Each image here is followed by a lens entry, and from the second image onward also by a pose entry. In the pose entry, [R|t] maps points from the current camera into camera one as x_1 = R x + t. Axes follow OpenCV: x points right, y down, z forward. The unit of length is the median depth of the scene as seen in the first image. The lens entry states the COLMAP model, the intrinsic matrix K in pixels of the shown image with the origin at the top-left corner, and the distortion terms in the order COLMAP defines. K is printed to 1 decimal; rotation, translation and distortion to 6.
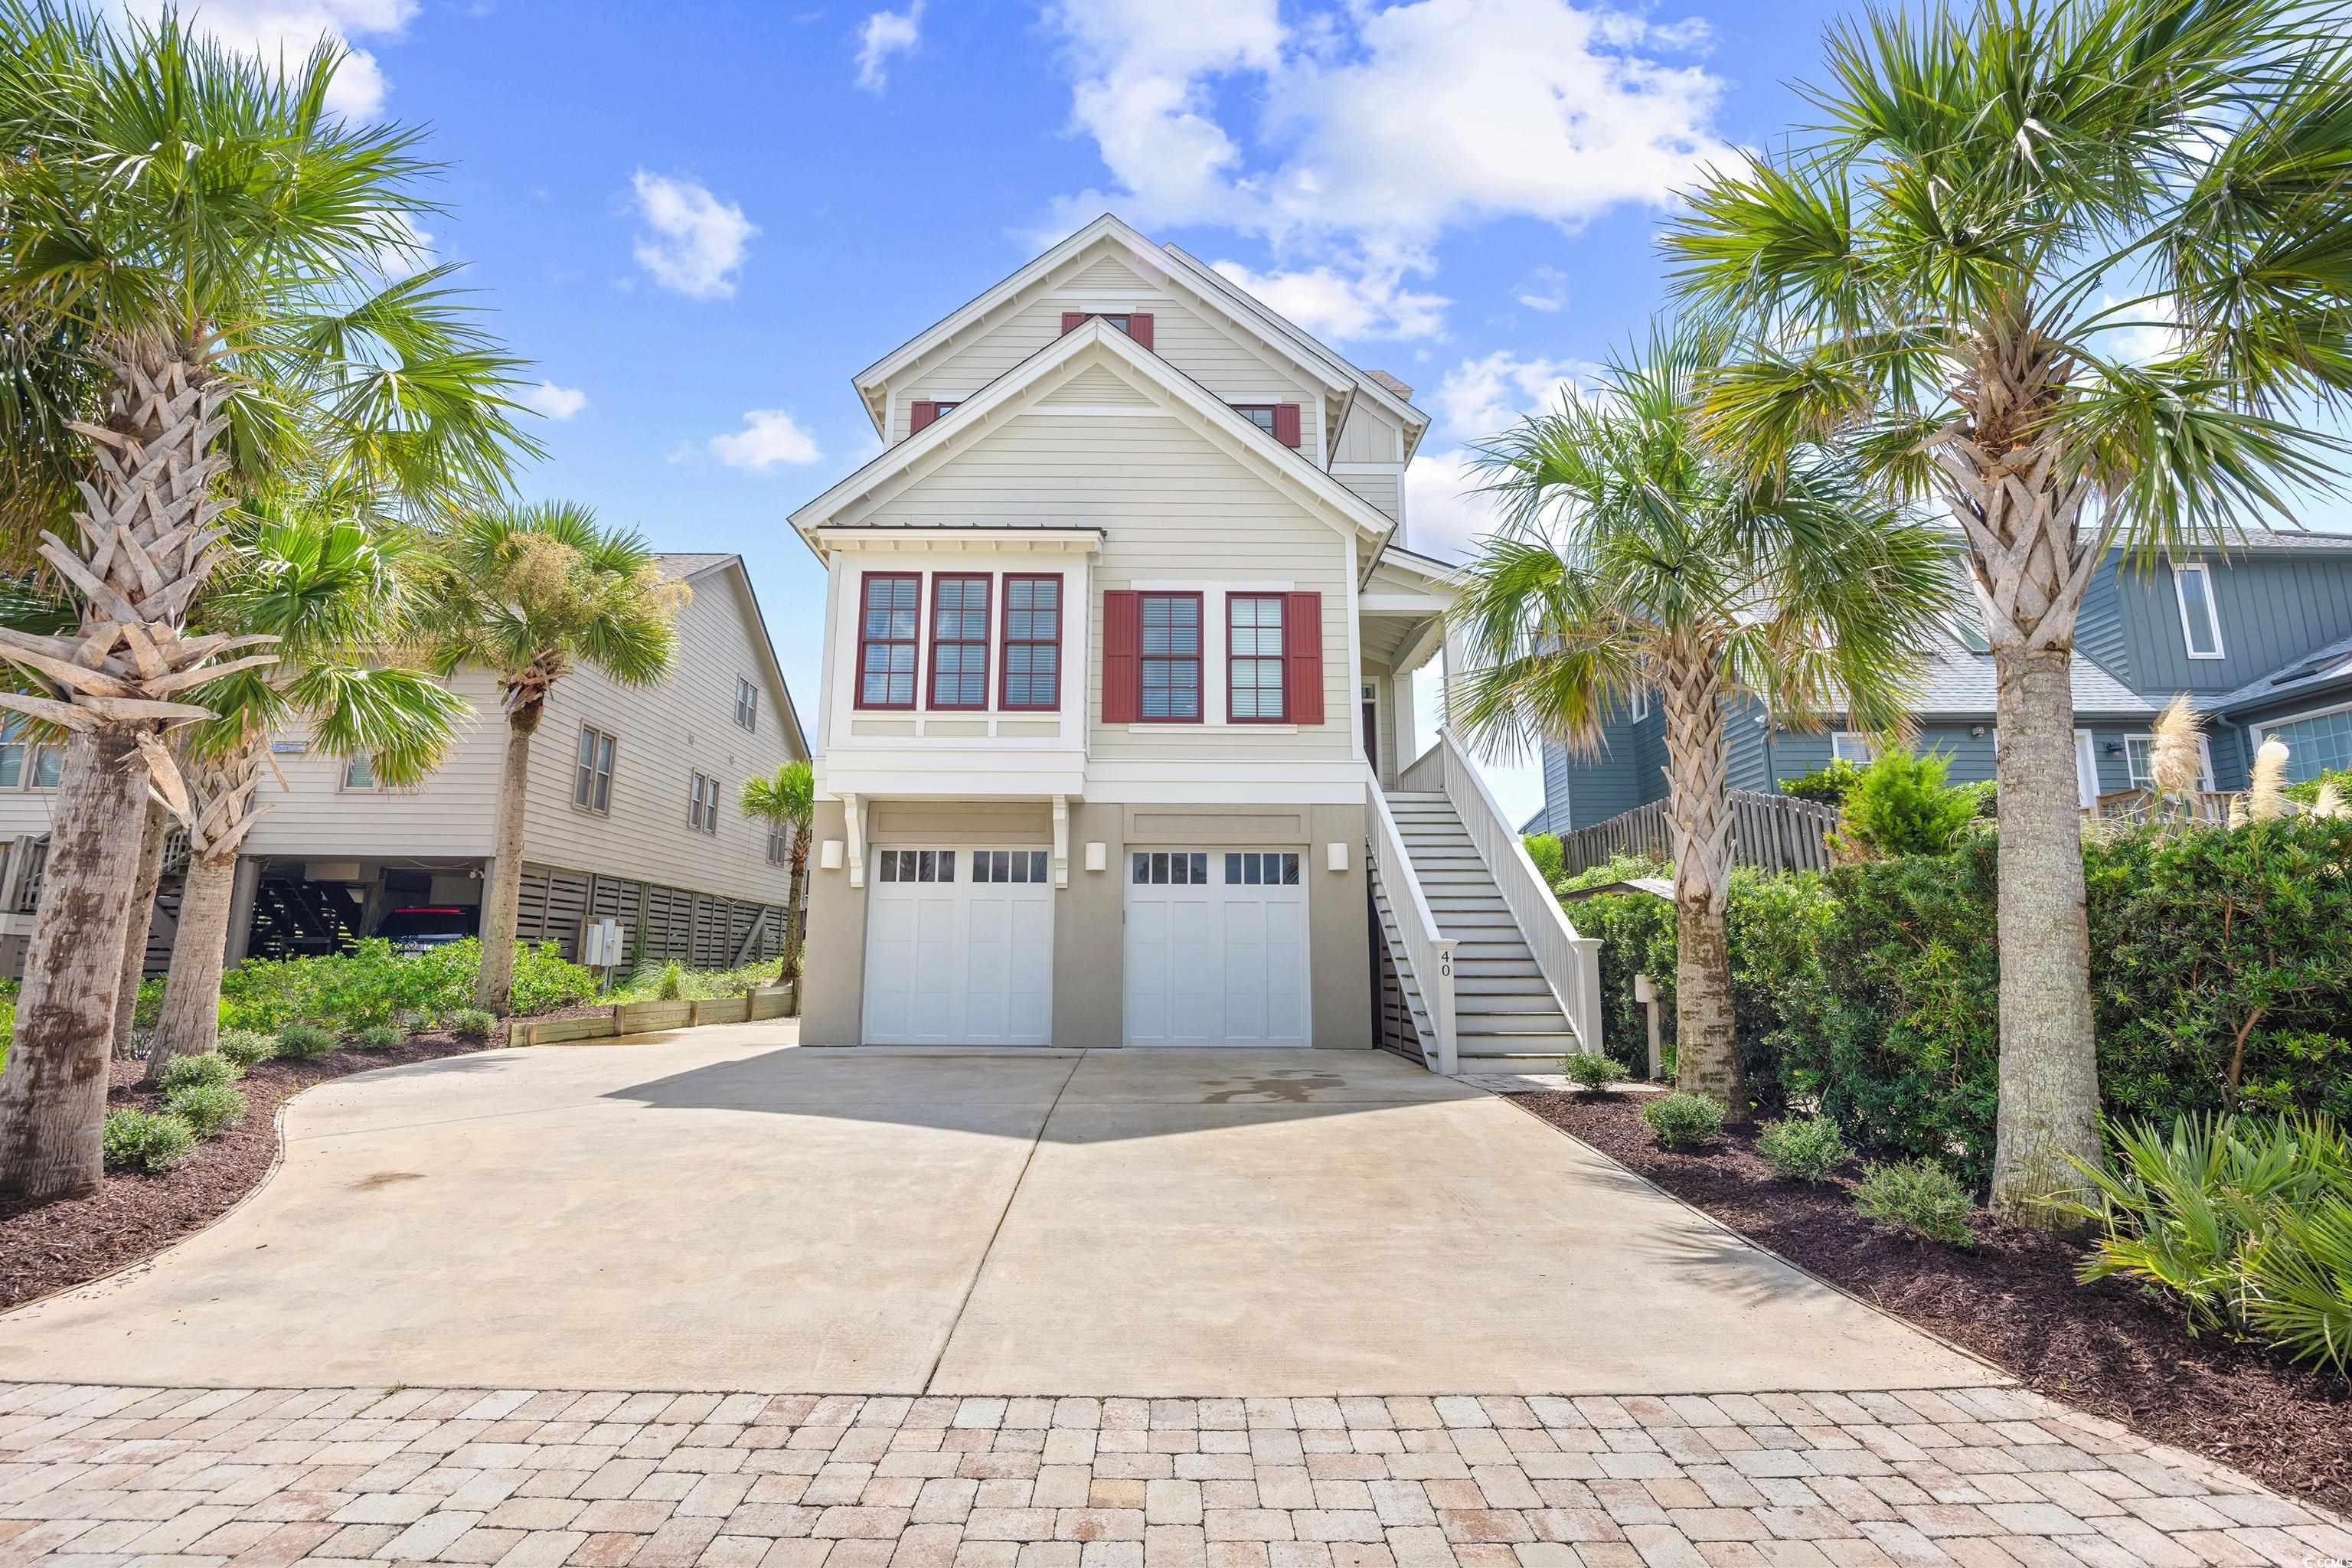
lens RADIAL K [[1152.4, 0, 1198.6], [0, 1152.4, 767.9], [0, 0, 1]] dist [-0.013511, 0.000846]
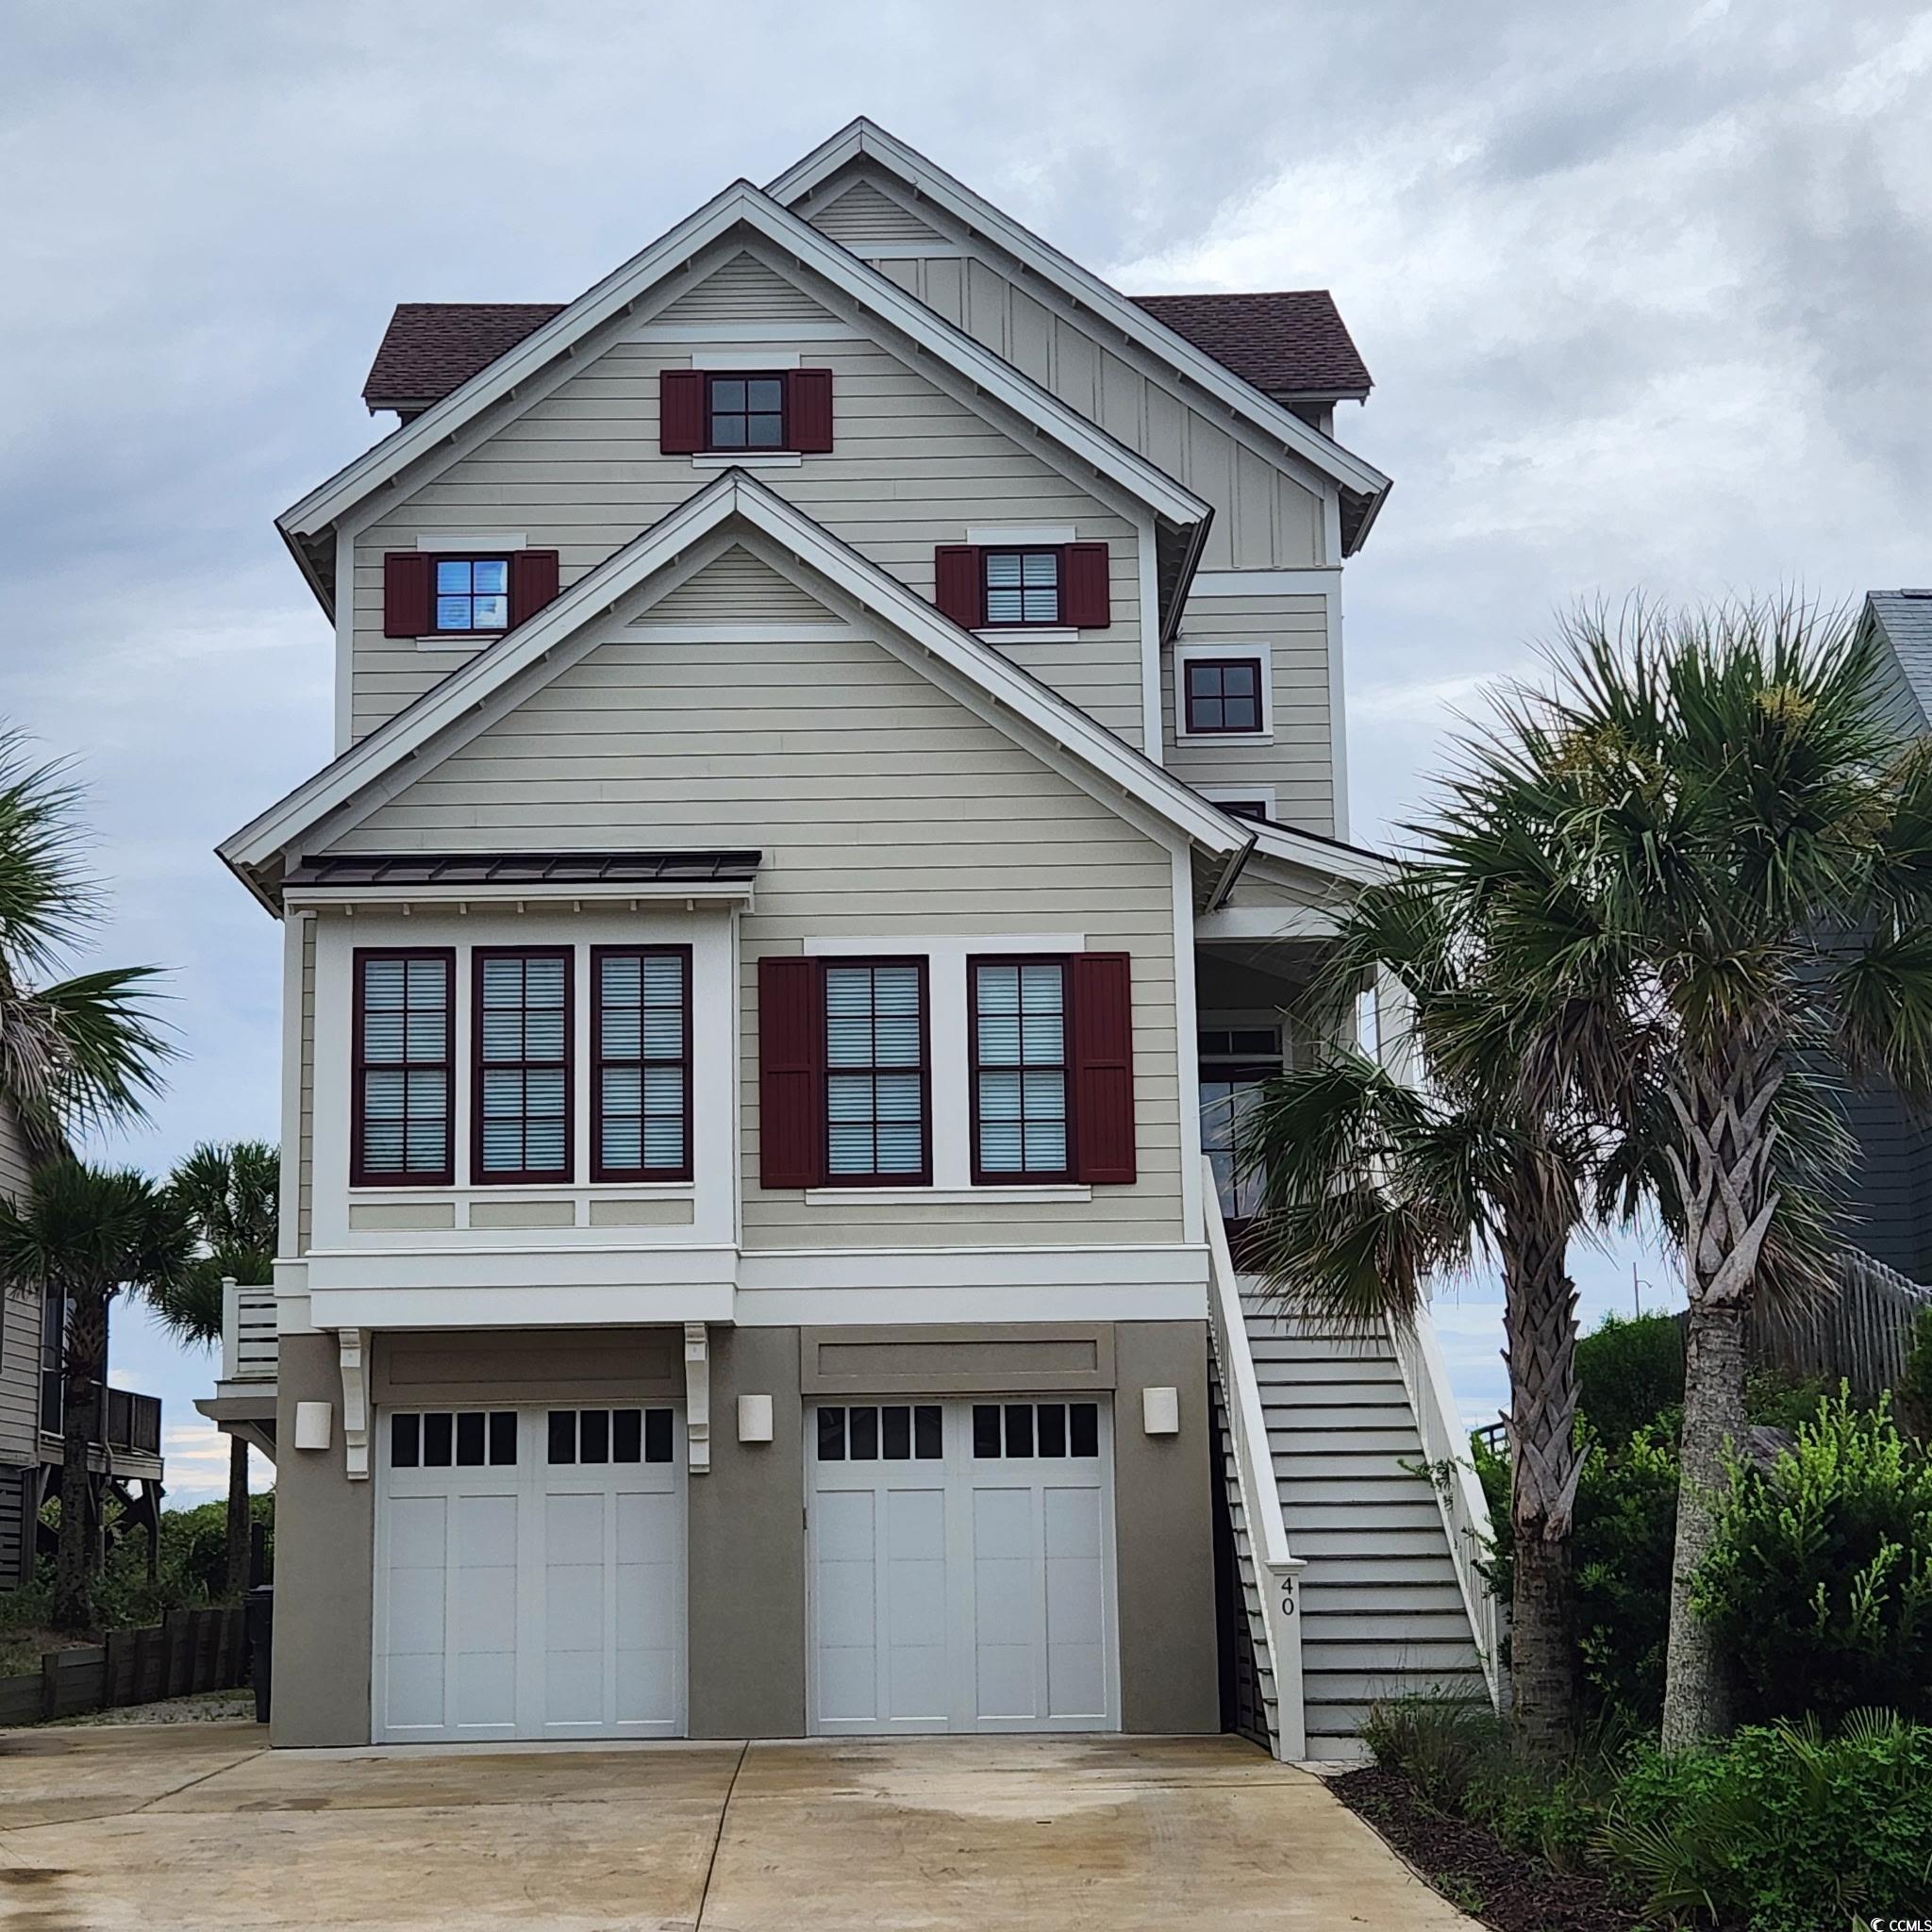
lens RADIAL K [[3559.5, 0, 962.6], [0, 3559.5, 969.3], [0, 0, 1]] dist [0.145177, 0.000000]
pose [[0.999807, -0.018586, -0.006398, 0.033565], [0.018653, 0.999771, 0.010516, -0.169003], [0.006201, -0.010633, 0.999924, -0.830979]]
